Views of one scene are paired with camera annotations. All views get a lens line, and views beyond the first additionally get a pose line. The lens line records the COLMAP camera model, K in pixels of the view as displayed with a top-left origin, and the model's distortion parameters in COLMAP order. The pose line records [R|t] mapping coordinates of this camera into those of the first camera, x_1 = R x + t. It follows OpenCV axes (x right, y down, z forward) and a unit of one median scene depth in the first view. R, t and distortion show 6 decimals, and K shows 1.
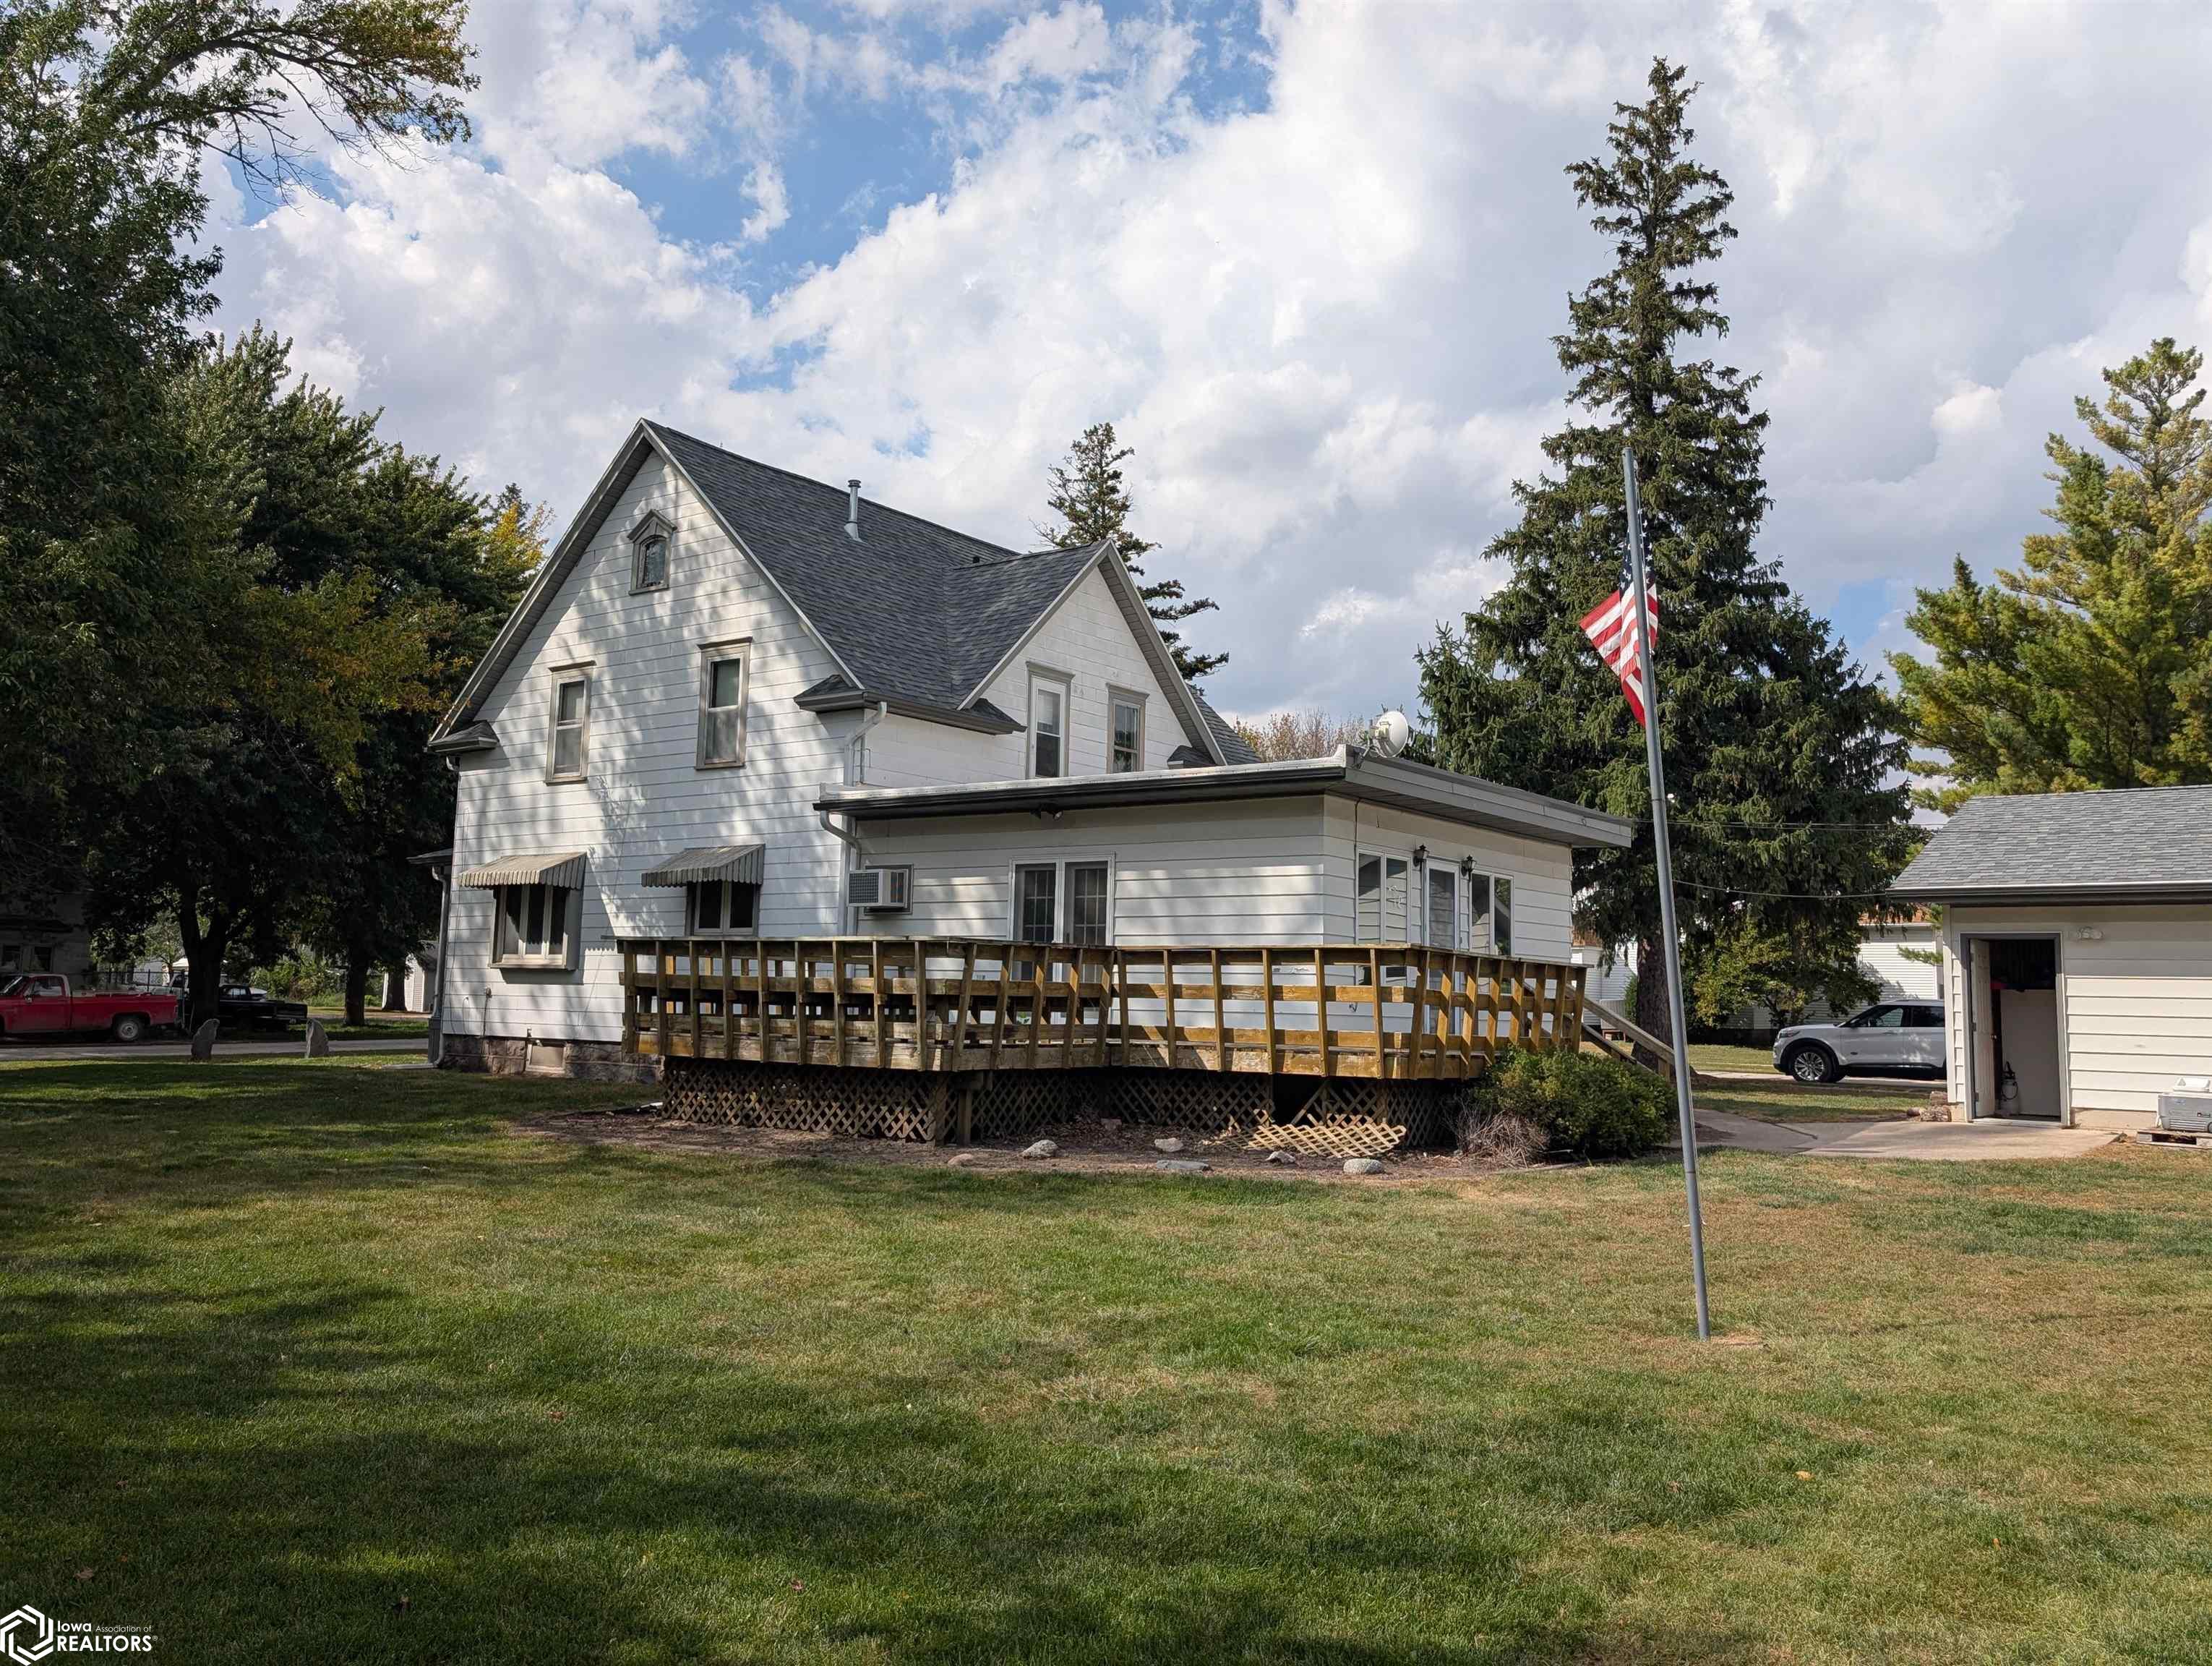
lens RADIAL K [[1777.4, 0, 1106.0], [0, 1777.4, 833.0], [0, 0, 1]] dist [0.061093, -0.002543]
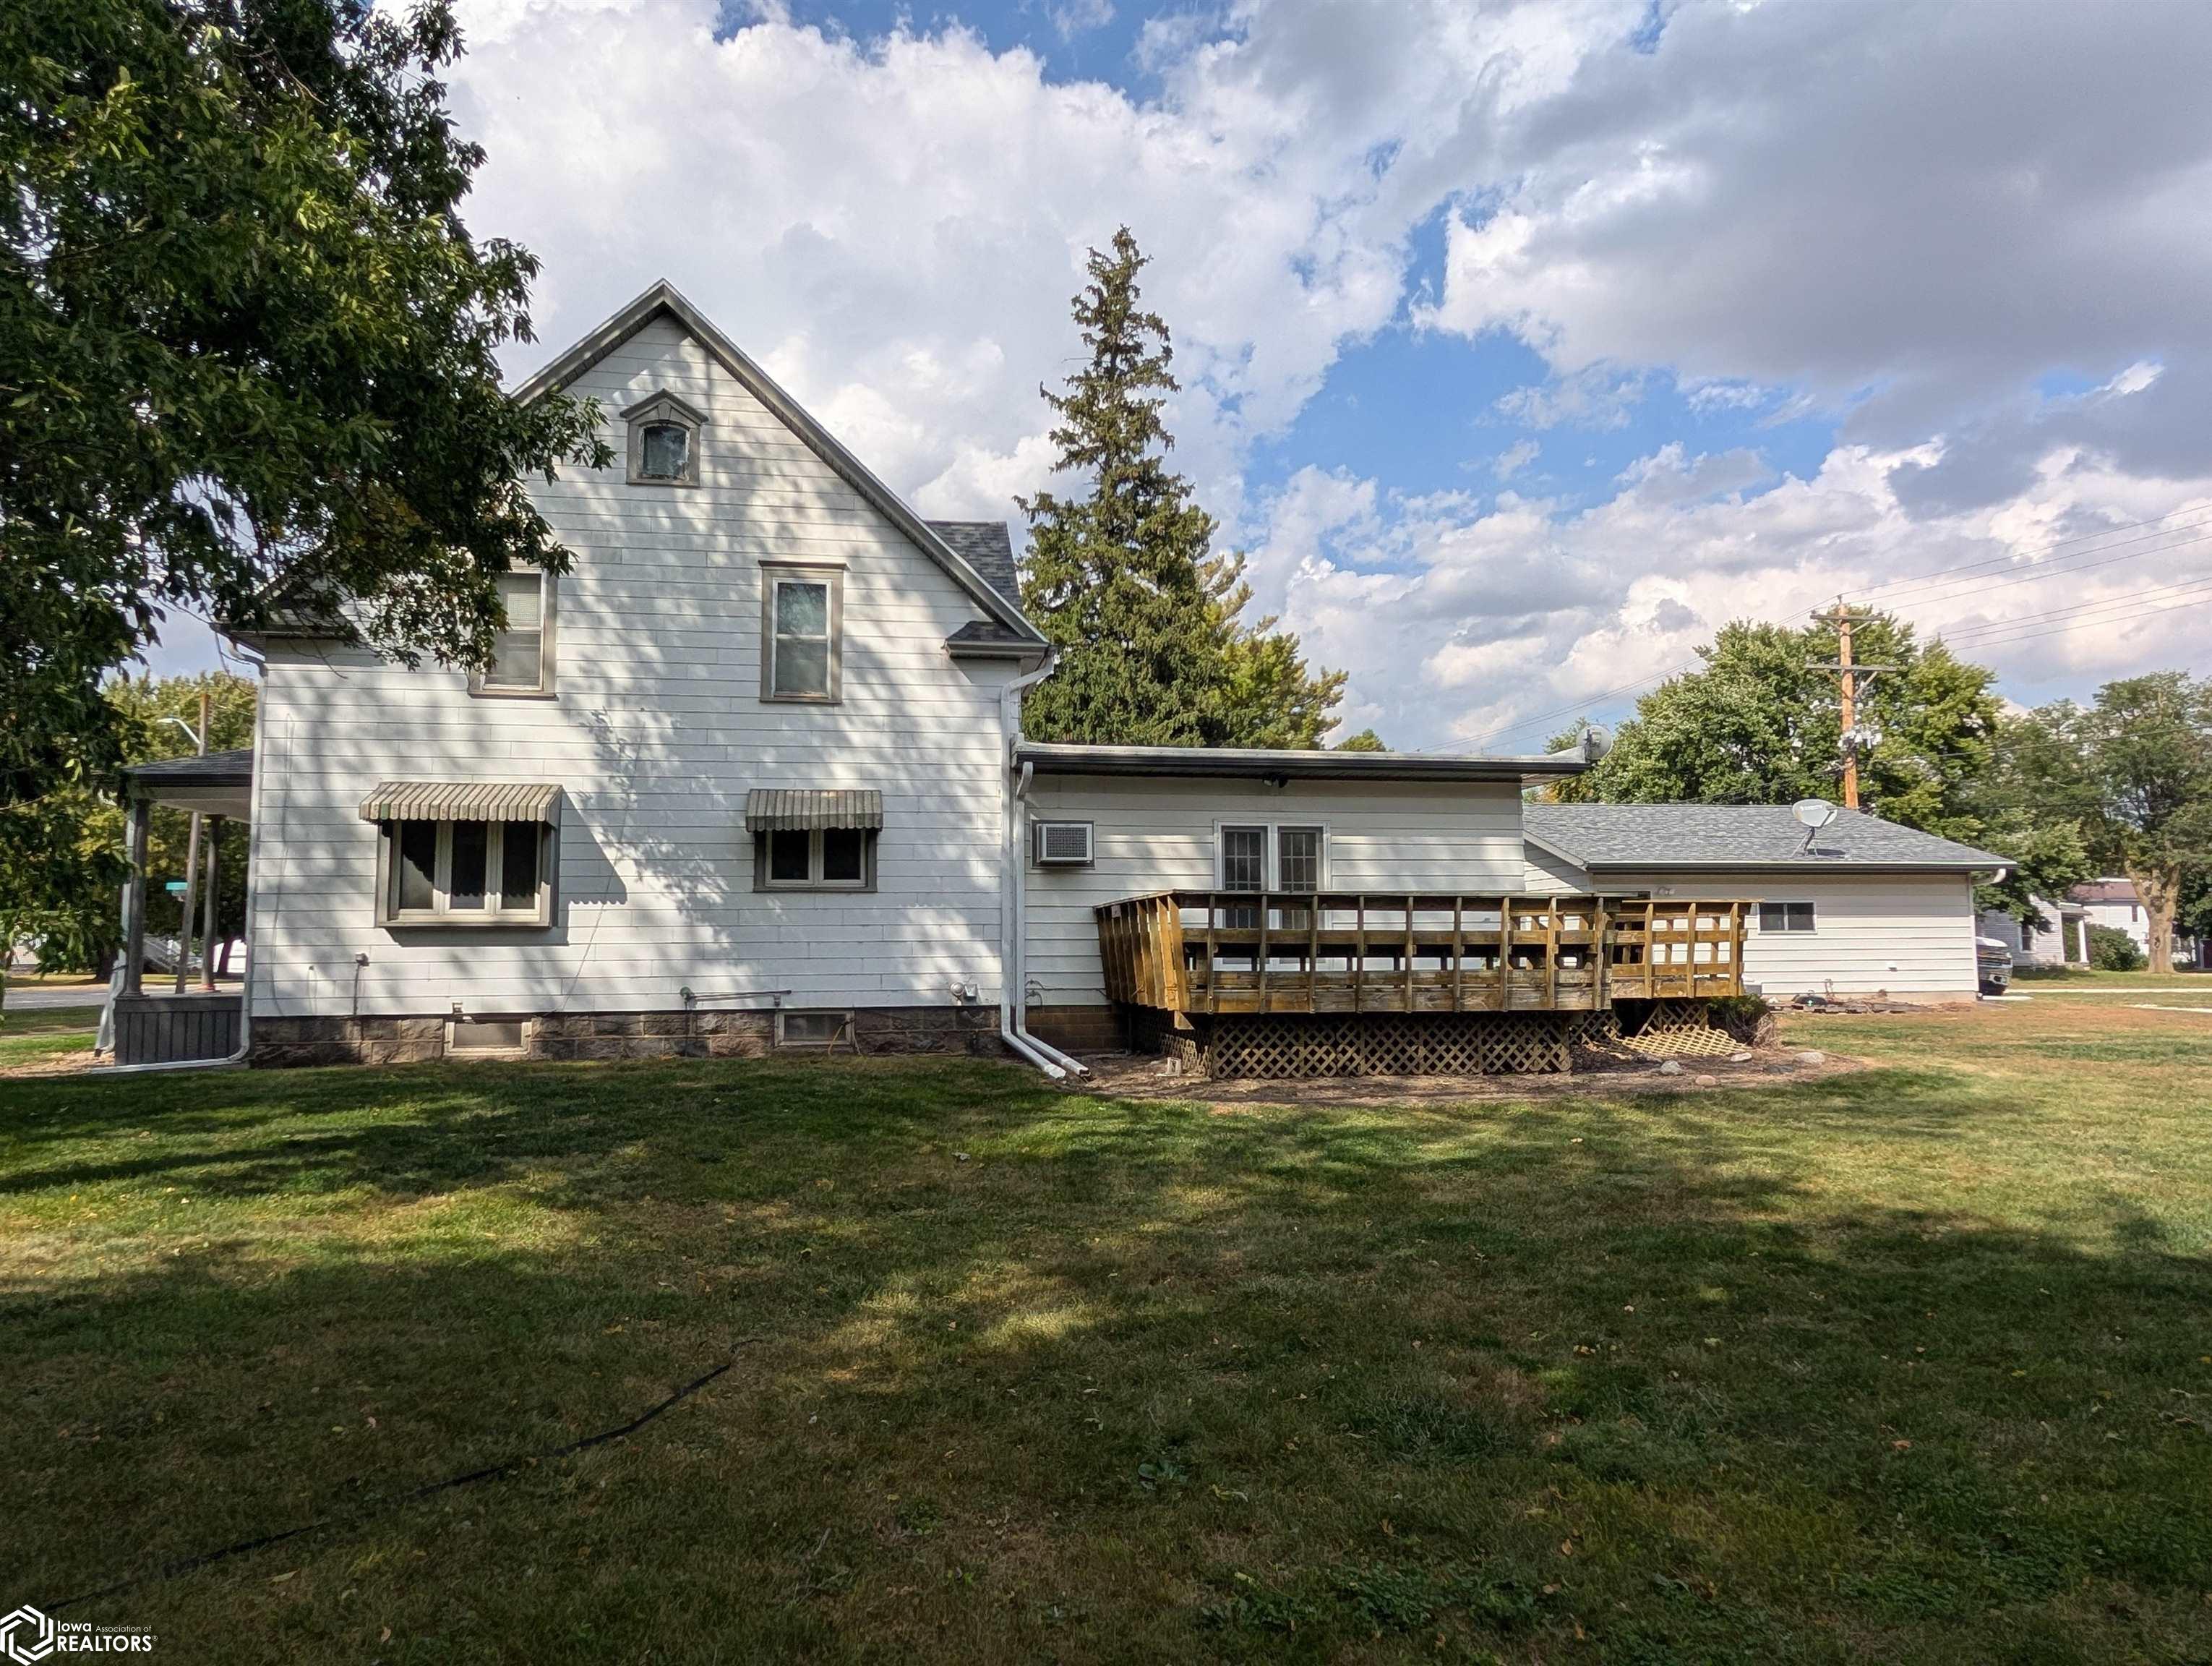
lens RADIAL K [[1344.3, 0, 1235.7], [0, 1344.3, 852.2], [0, 0, 1]] dist [0.045148, -0.000183]
pose [[0.686046, 0.024407, 0.727149, -0.548667], [-0.048372, 0.998756, 0.012114, 0.019691], [-0.725949, -0.043484, 0.686373, 0.352500]]
